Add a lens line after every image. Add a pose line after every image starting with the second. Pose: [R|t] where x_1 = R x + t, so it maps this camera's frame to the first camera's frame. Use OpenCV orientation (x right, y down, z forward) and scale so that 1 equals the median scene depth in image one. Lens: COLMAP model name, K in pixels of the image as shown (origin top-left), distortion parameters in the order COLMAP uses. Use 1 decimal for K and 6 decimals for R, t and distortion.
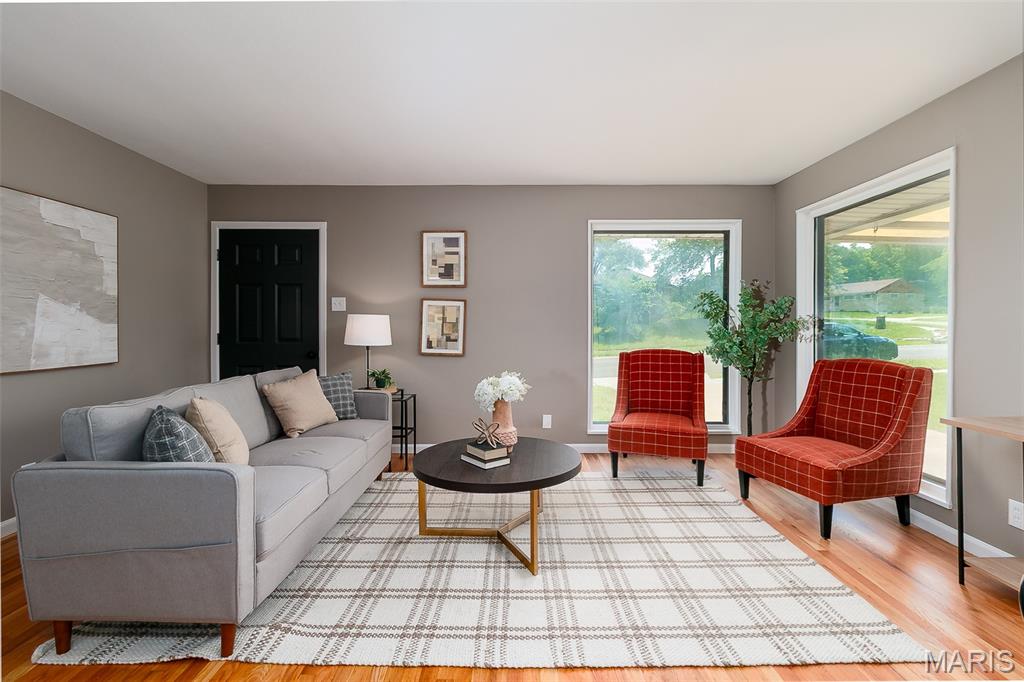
lens RADIAL K [[478.7, 0, 511.1], [0, 478.7, 350.1], [0, 0, 1]] dist [0.005427, -0.002226]
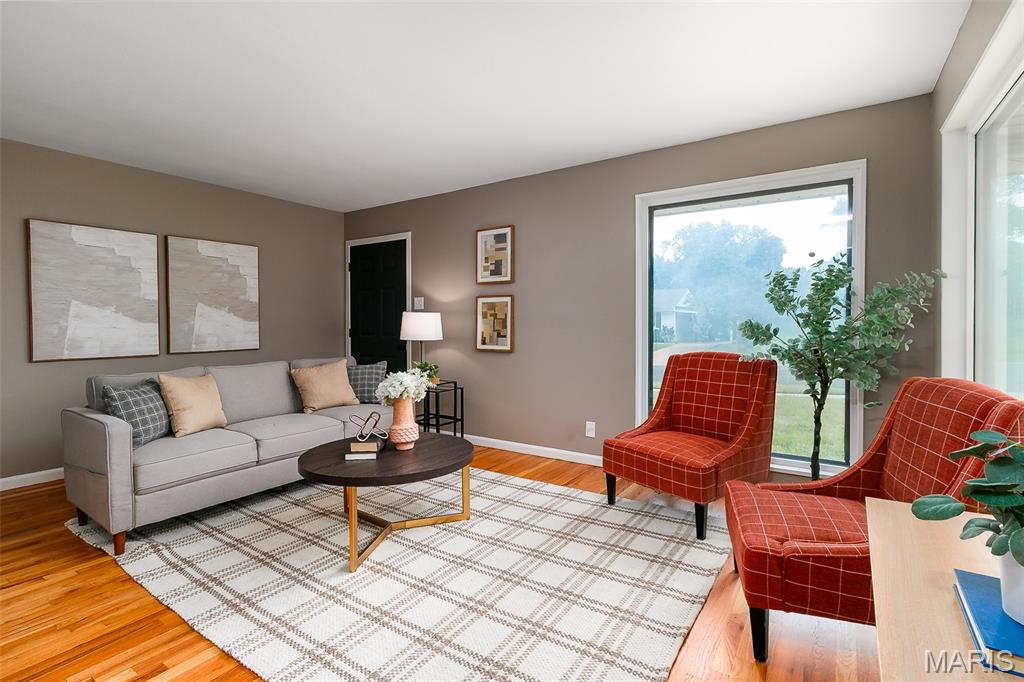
lens RADIAL K [[478.7, 0, 510.4], [0, 478.7, 345.3], [0, 0, 1]] dist [0.005427, -0.002226]
pose [[0.827913, 0.024080, -0.560339, 0.462727], [-0.024200, 0.999681, 0.007205, -0.009978], [0.560334, 0.007595, 0.828232, 0.187370]]
